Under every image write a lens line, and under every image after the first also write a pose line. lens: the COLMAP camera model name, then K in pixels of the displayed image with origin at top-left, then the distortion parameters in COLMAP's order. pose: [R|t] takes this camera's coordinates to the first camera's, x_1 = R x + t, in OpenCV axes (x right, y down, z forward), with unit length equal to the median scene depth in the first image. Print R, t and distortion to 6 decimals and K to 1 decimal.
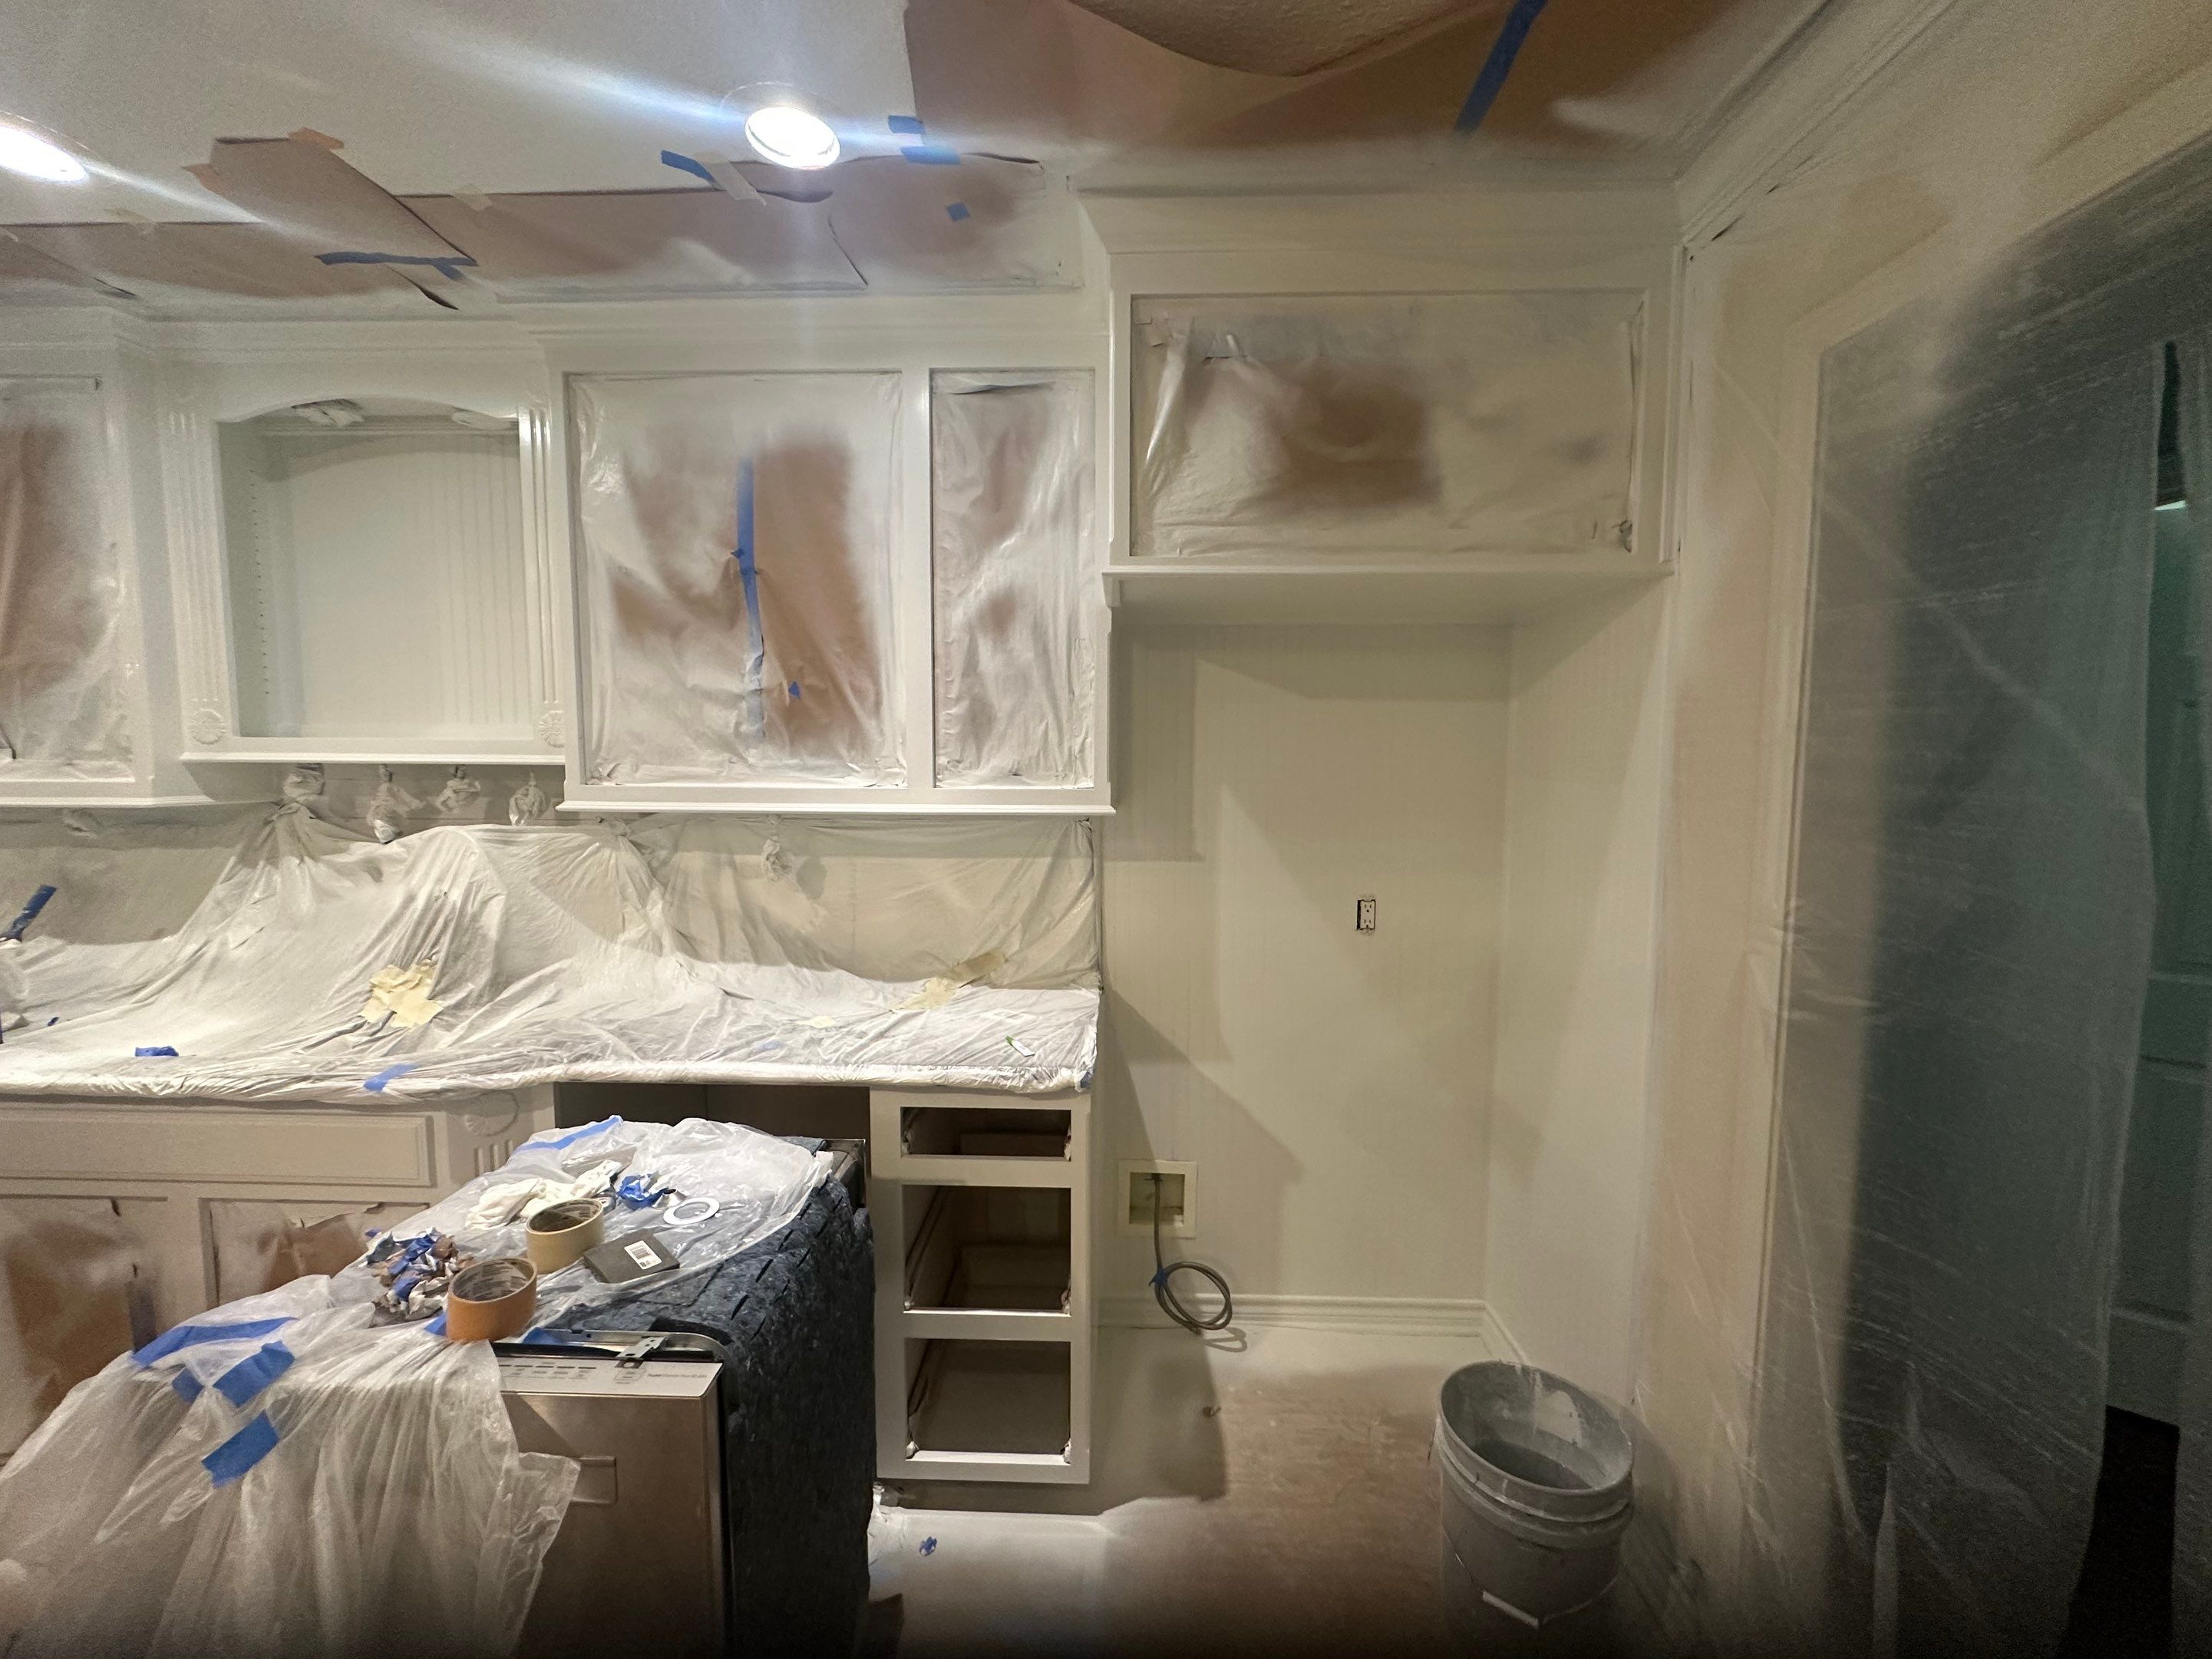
lens RADIAL K [[886.3, 0, 1103.4], [0, 886.3, 830.7], [0, 0, 1]] dist [0.000407, 0.000756]
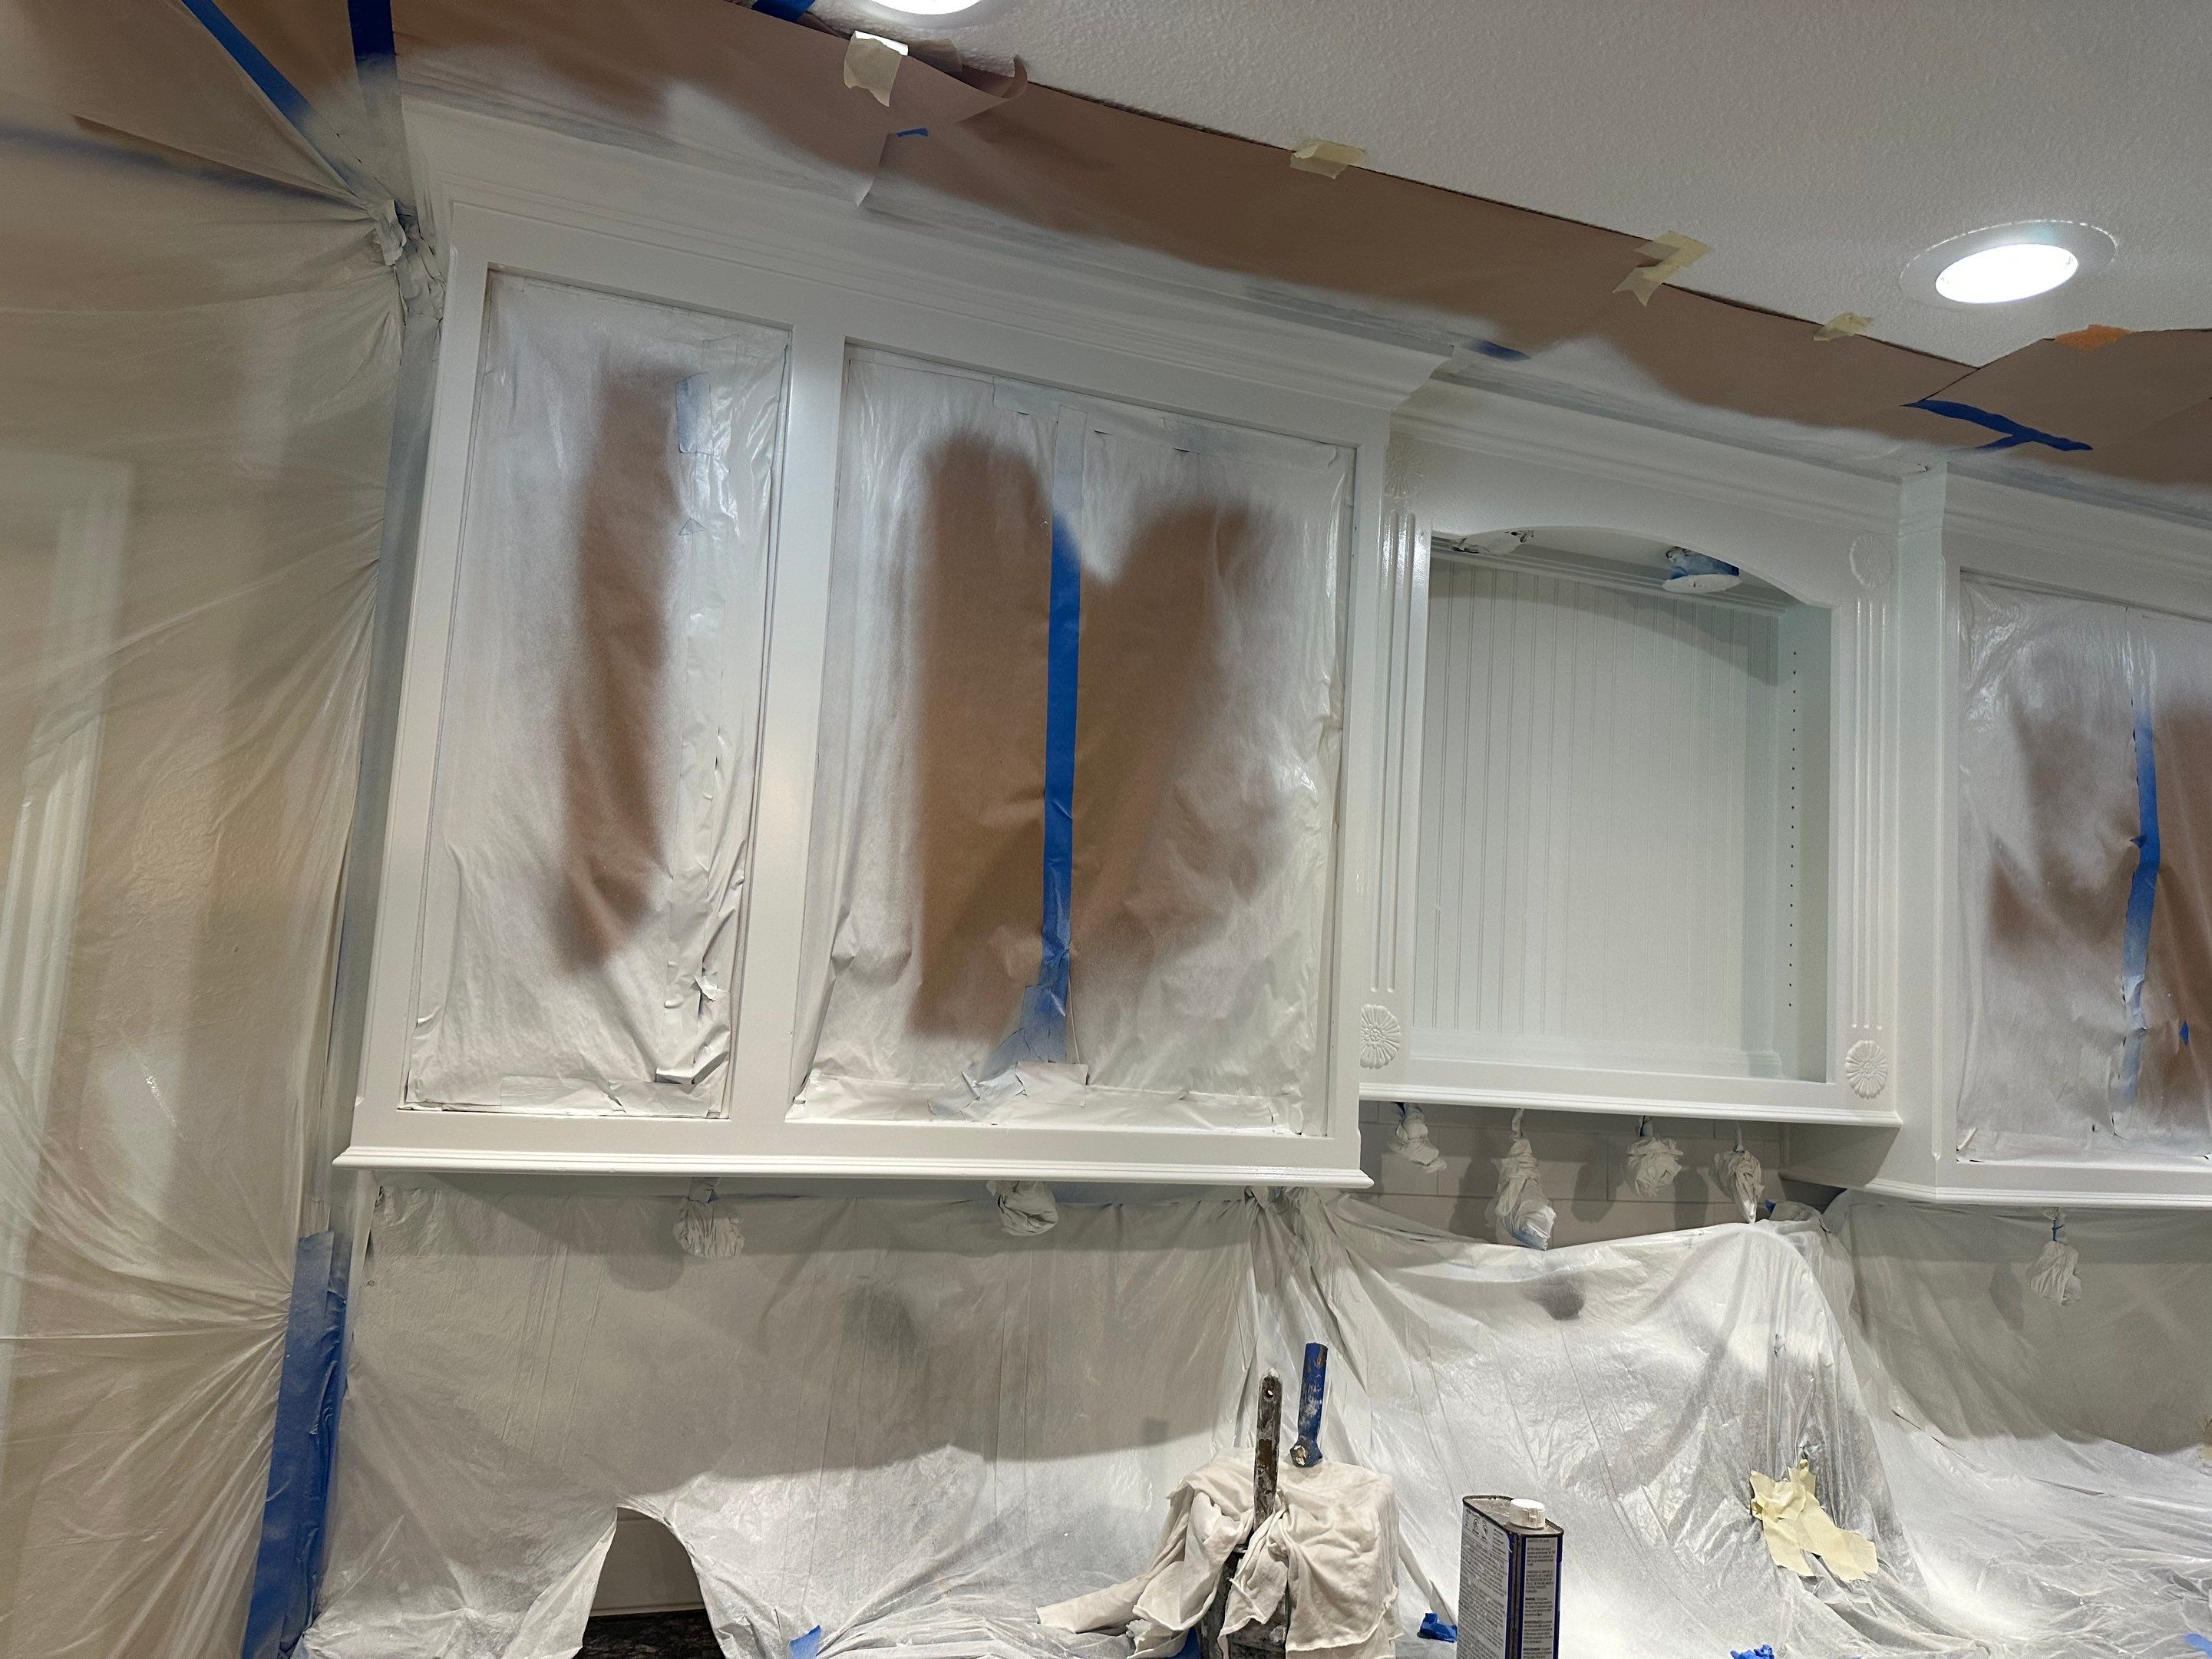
lens RADIAL K [[1556.4, 0, 1111.5], [0, 1556.4, 823.1], [0, 0, 1]] dist [0.092028, -0.116072]
pose [[0.921407, 0.095898, 0.376580, -1.603770], [-0.026598, 0.982363, -0.185083, -0.064056], [-0.387687, 0.160520, 0.907707, 0.145846]]
